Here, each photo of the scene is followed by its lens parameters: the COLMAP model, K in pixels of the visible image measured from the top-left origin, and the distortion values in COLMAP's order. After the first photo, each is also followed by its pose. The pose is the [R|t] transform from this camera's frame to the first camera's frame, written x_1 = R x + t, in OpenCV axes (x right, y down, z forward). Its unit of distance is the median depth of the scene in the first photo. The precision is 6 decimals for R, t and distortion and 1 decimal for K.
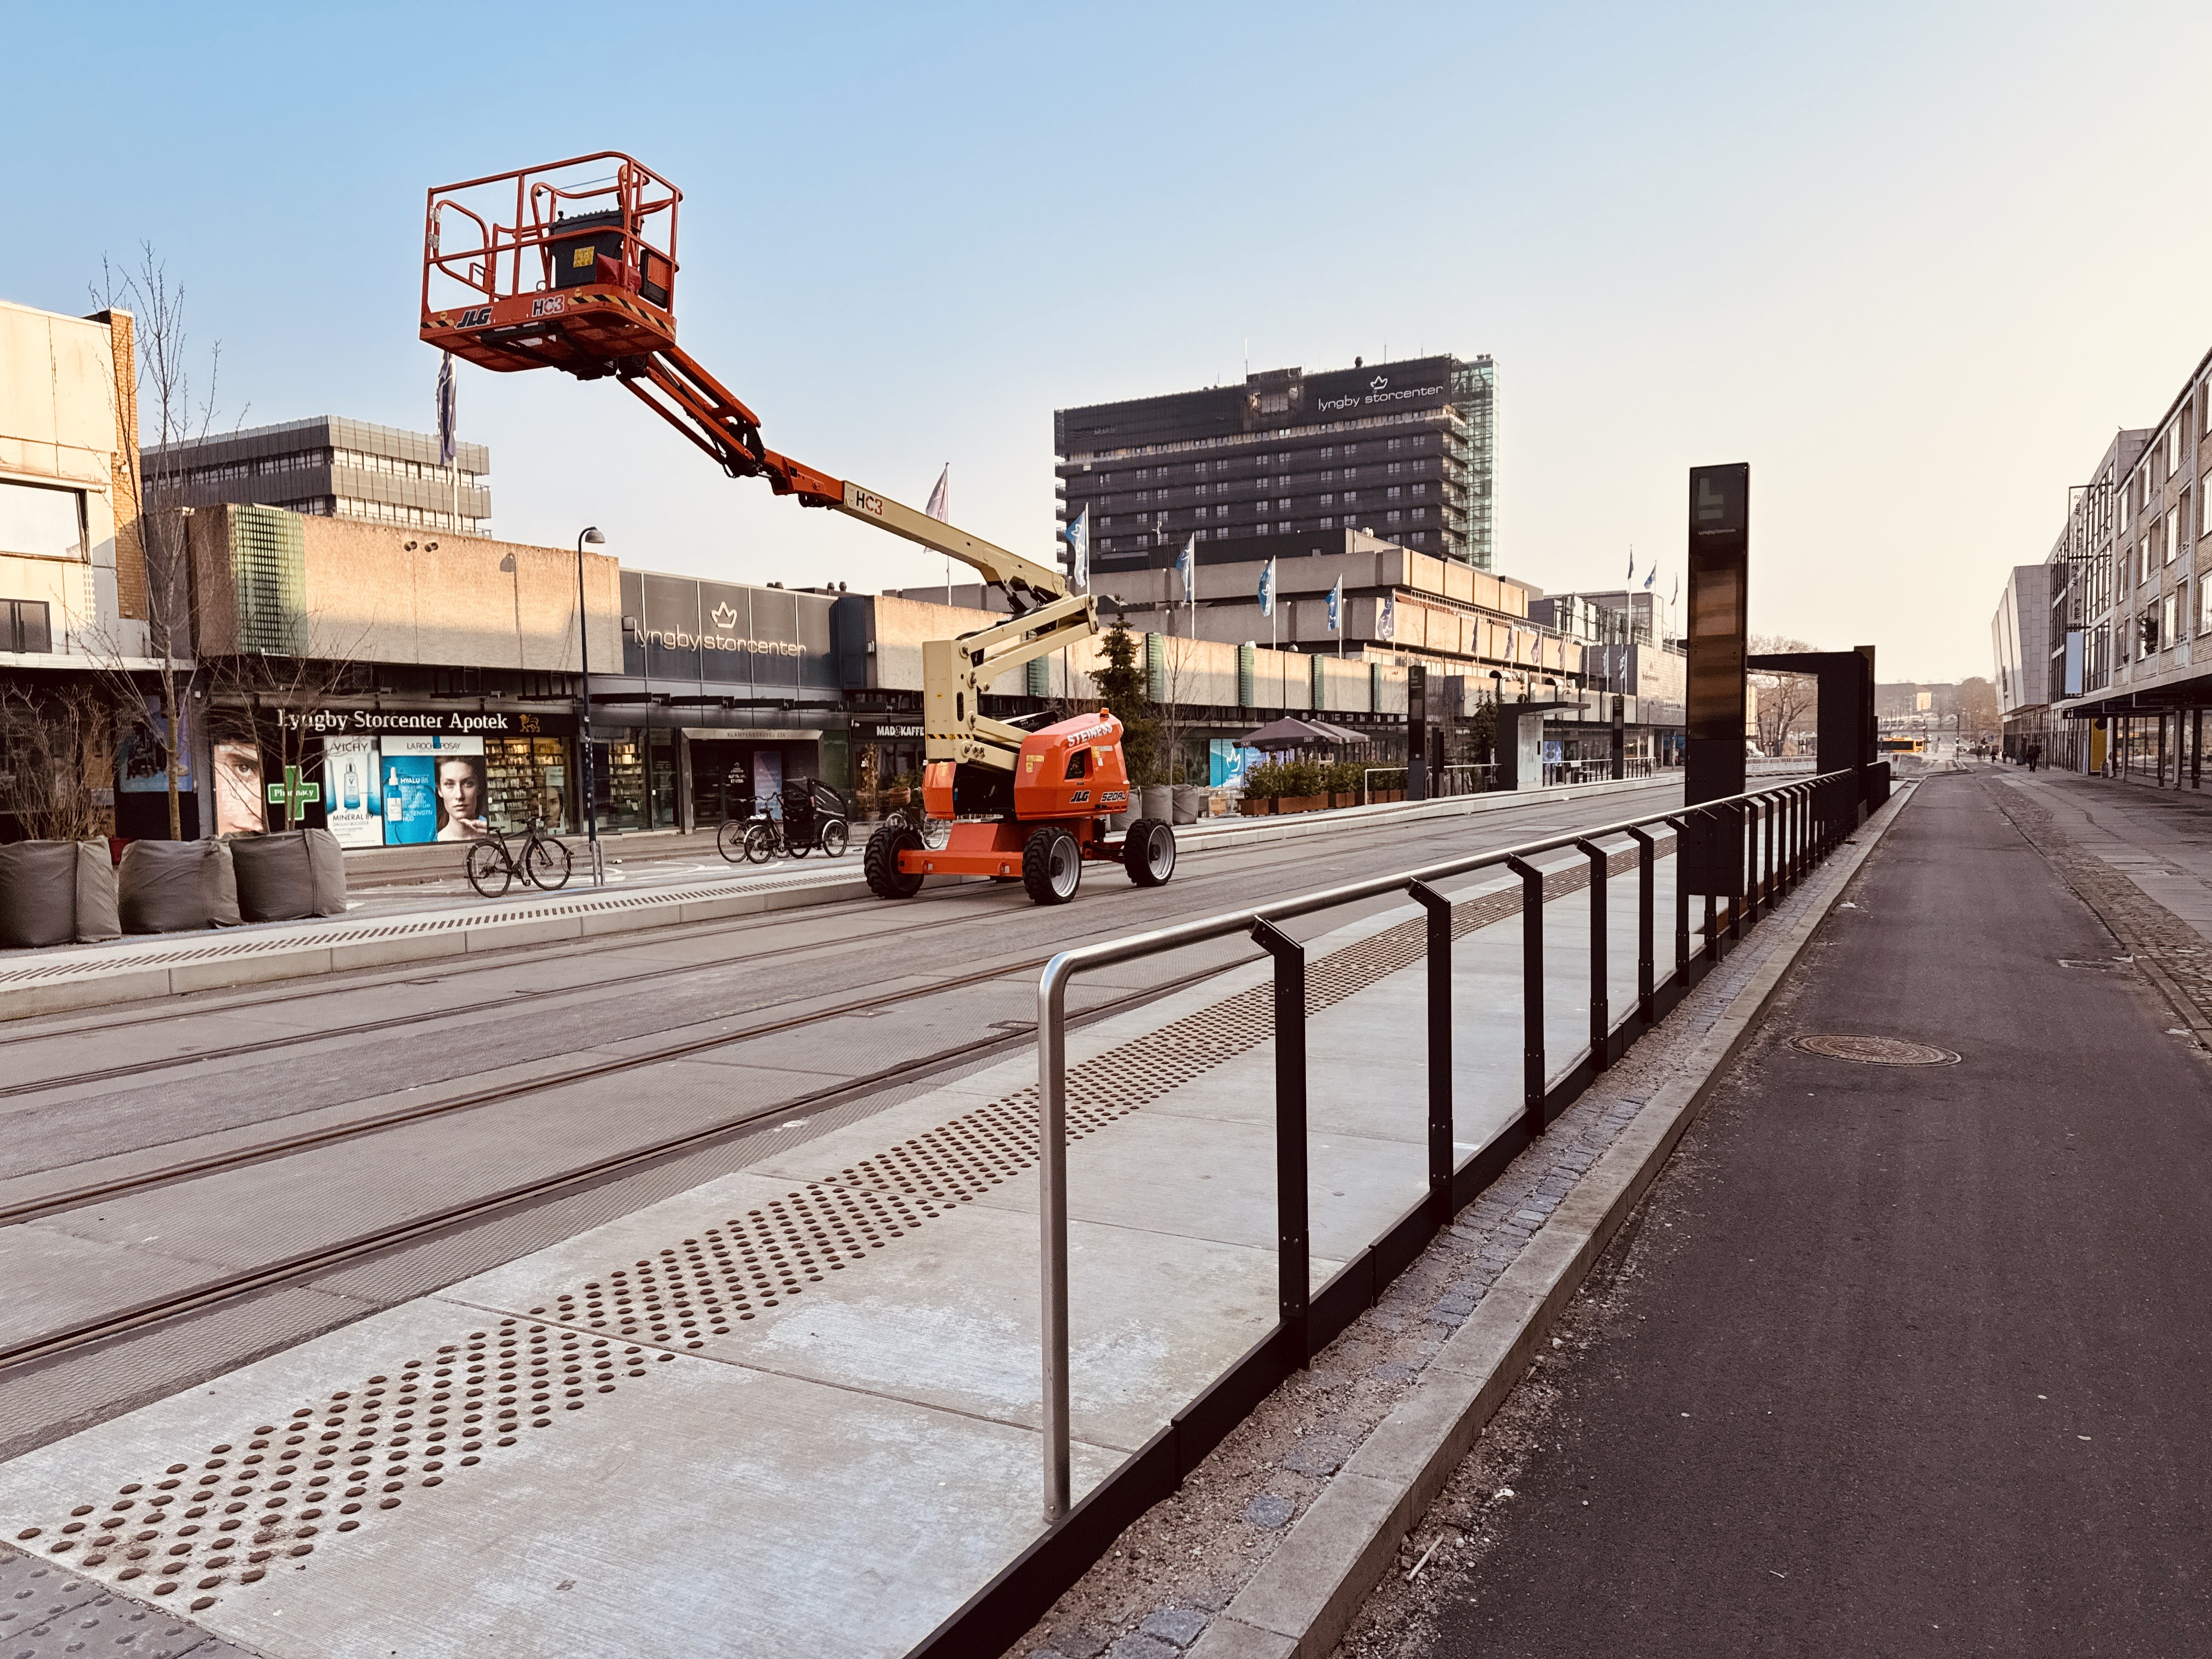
lens RADIAL K [[1519.1, 0, 1091.4], [0, 1519.1, 873.4], [0, 0, 1]] dist [0.026501, -0.056007]
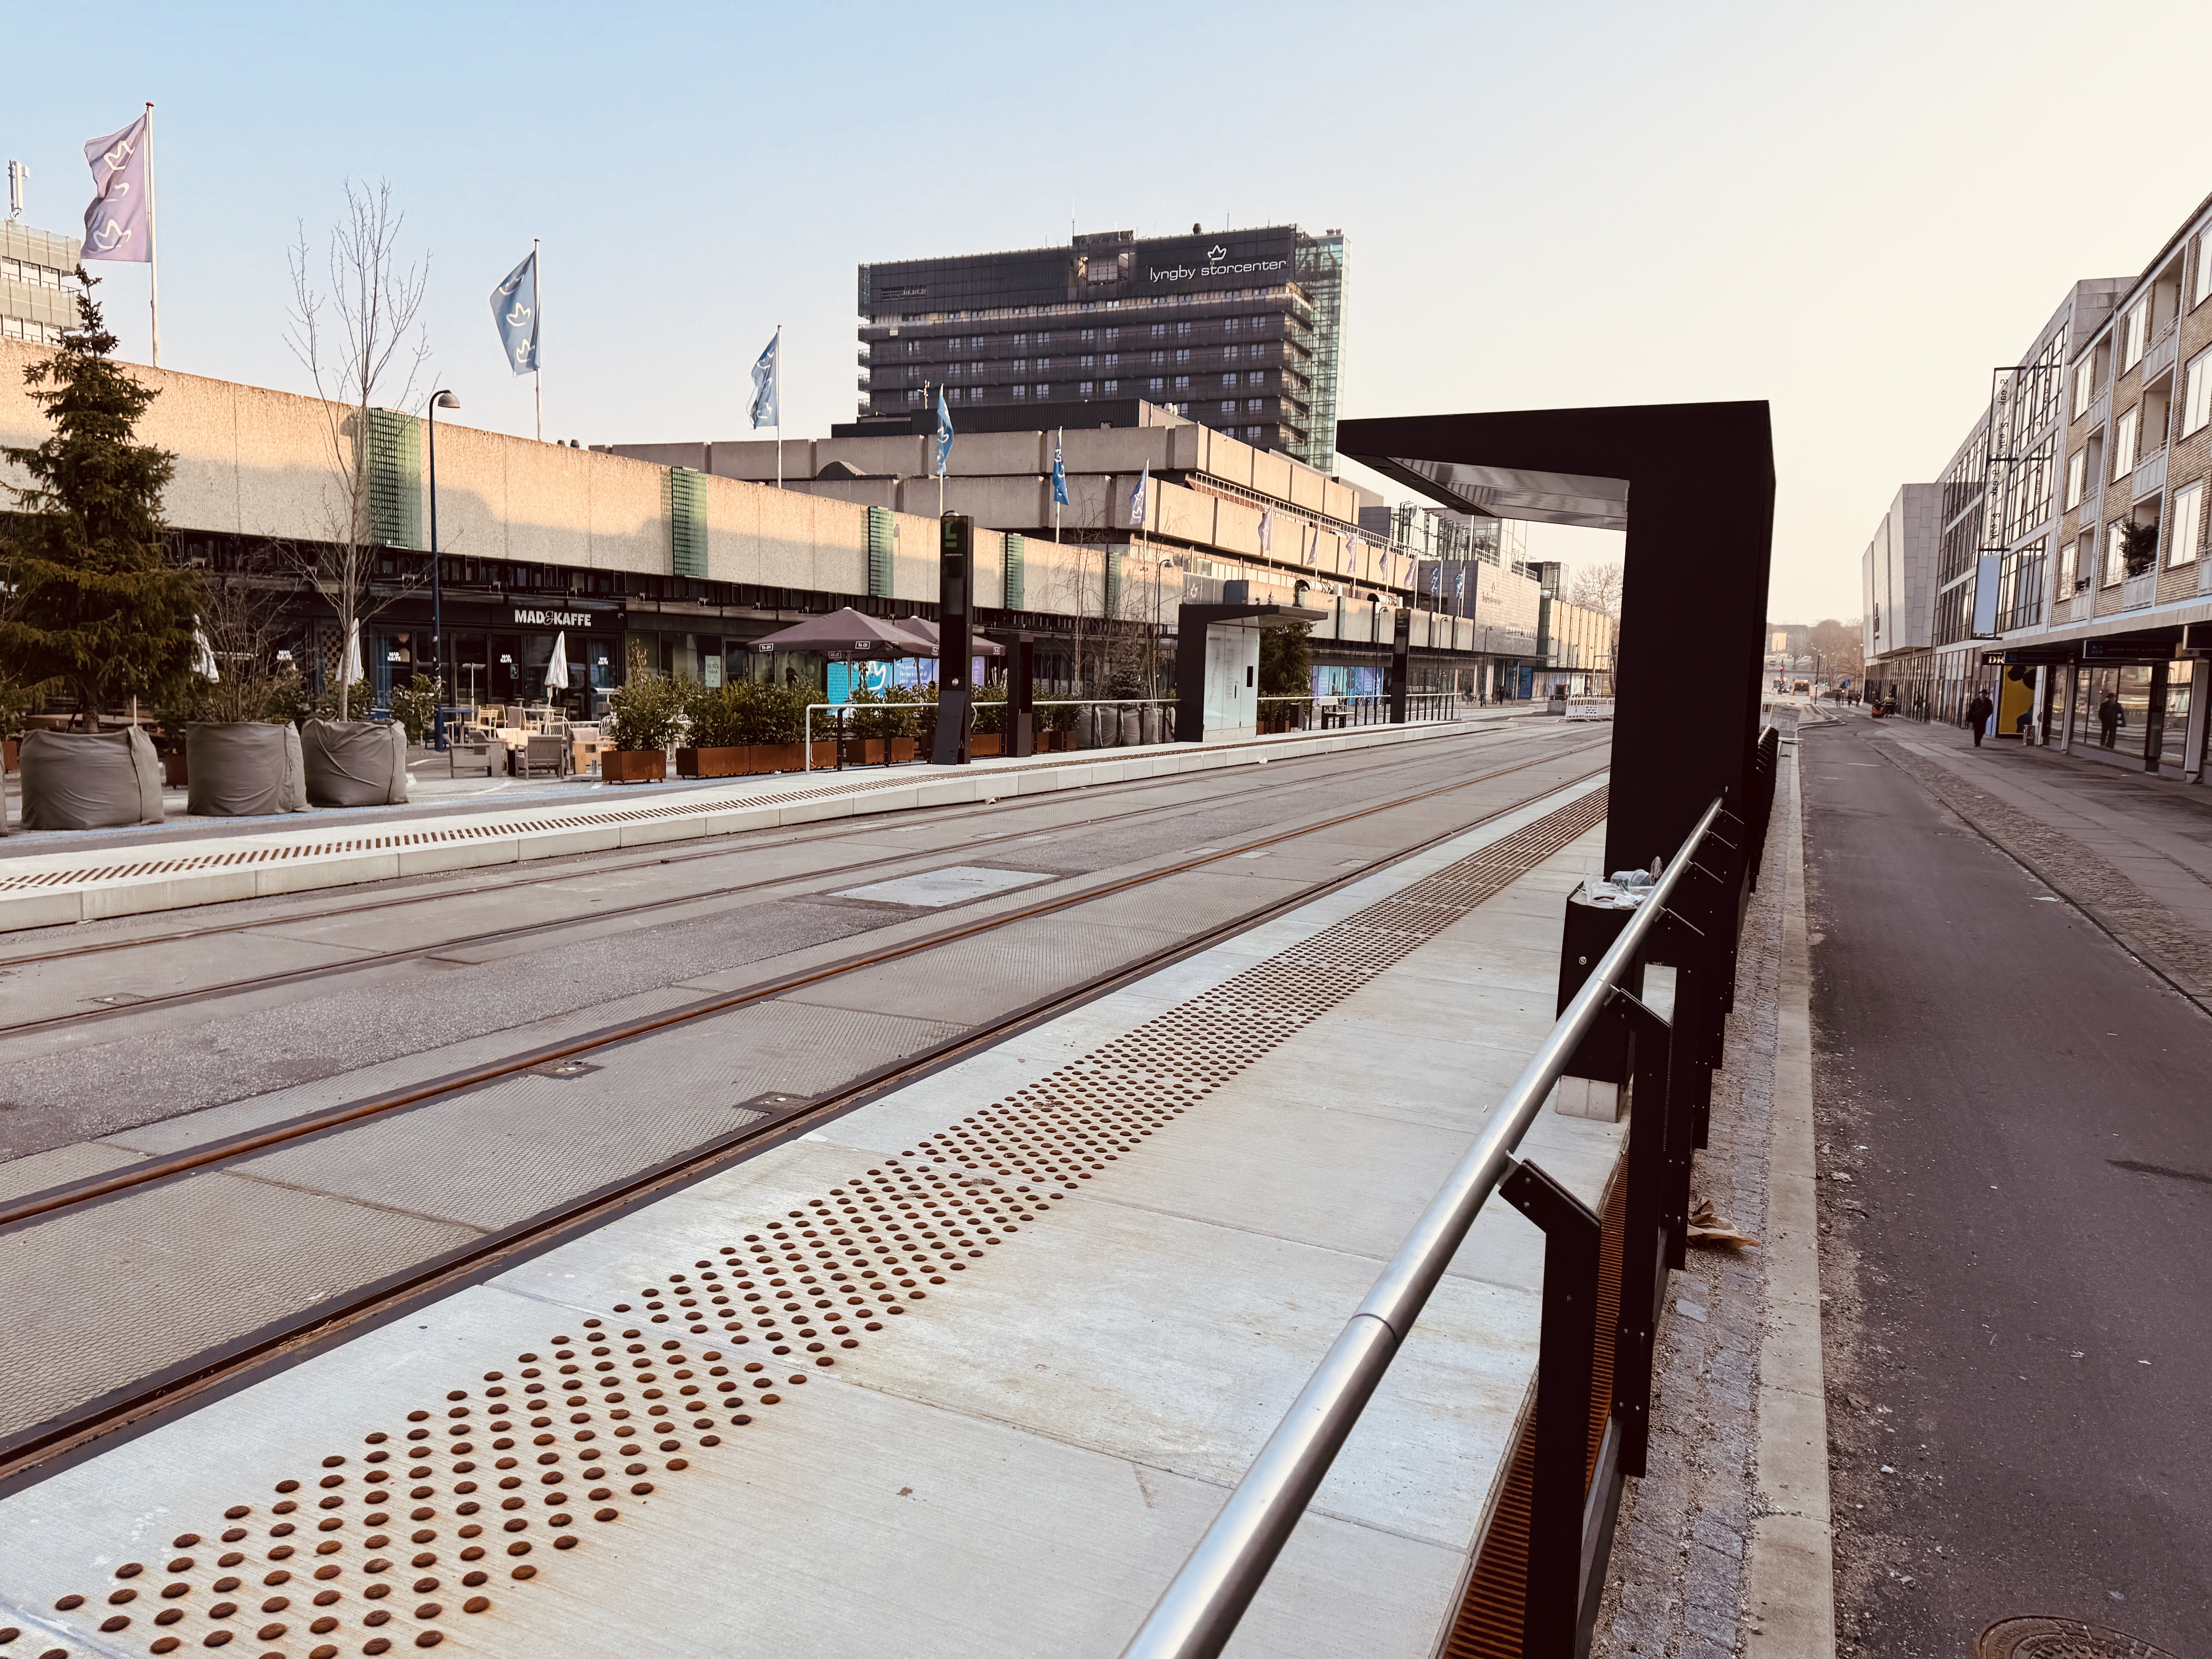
lens RADIAL K [[1519.1, 0, 1112.3], [0, 1519.1, 842.1], [0, 0, 1]] dist [0.026501, -0.056007]
pose [[0.994791, 0.033158, 0.096397, 0.053858], [-0.036908, 0.998619, 0.037388, -0.010338], [-0.095024, -0.040751, 0.994640, 0.108912]]
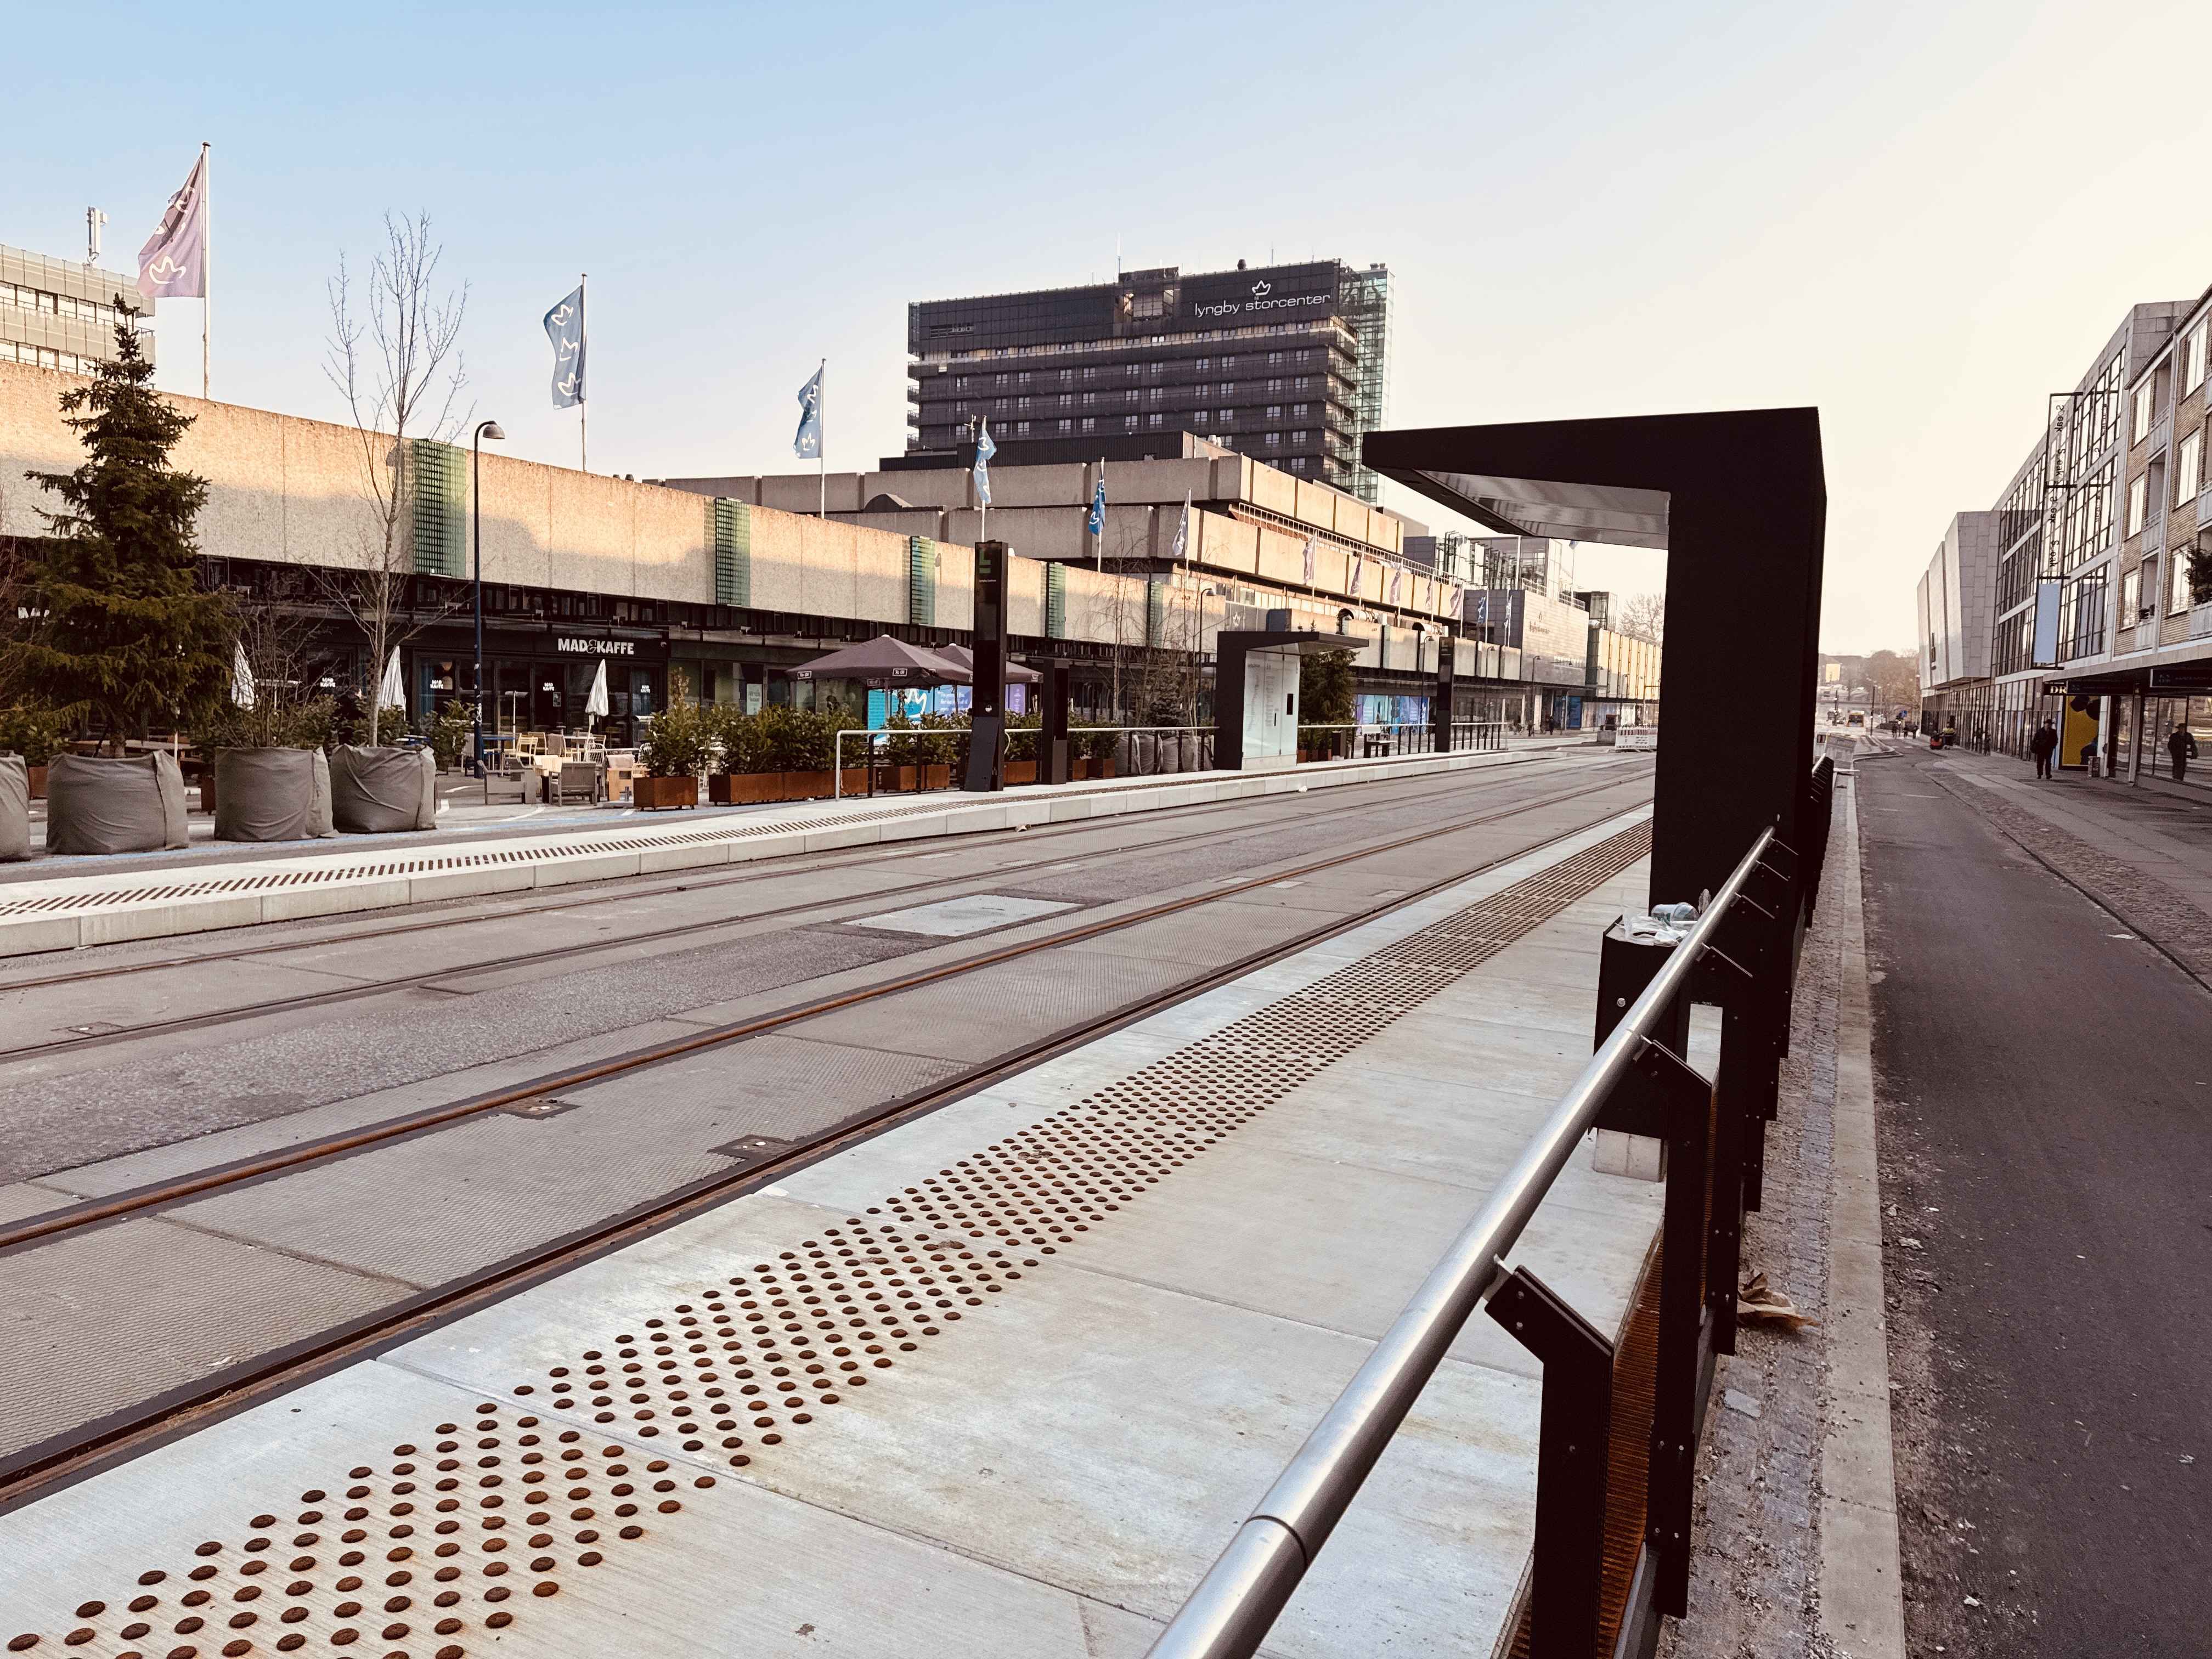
lens RADIAL K [[1519.1, 0, 1104.4], [0, 1519.1, 809.8], [0, 0, 1]] dist [0.026501, -0.056007]
pose [[0.997380, 0.040094, 0.060213, 0.054978], [-0.040062, 0.999196, -0.001749, -0.010277], [-0.060235, -0.000668, 0.998184, 0.110910]]
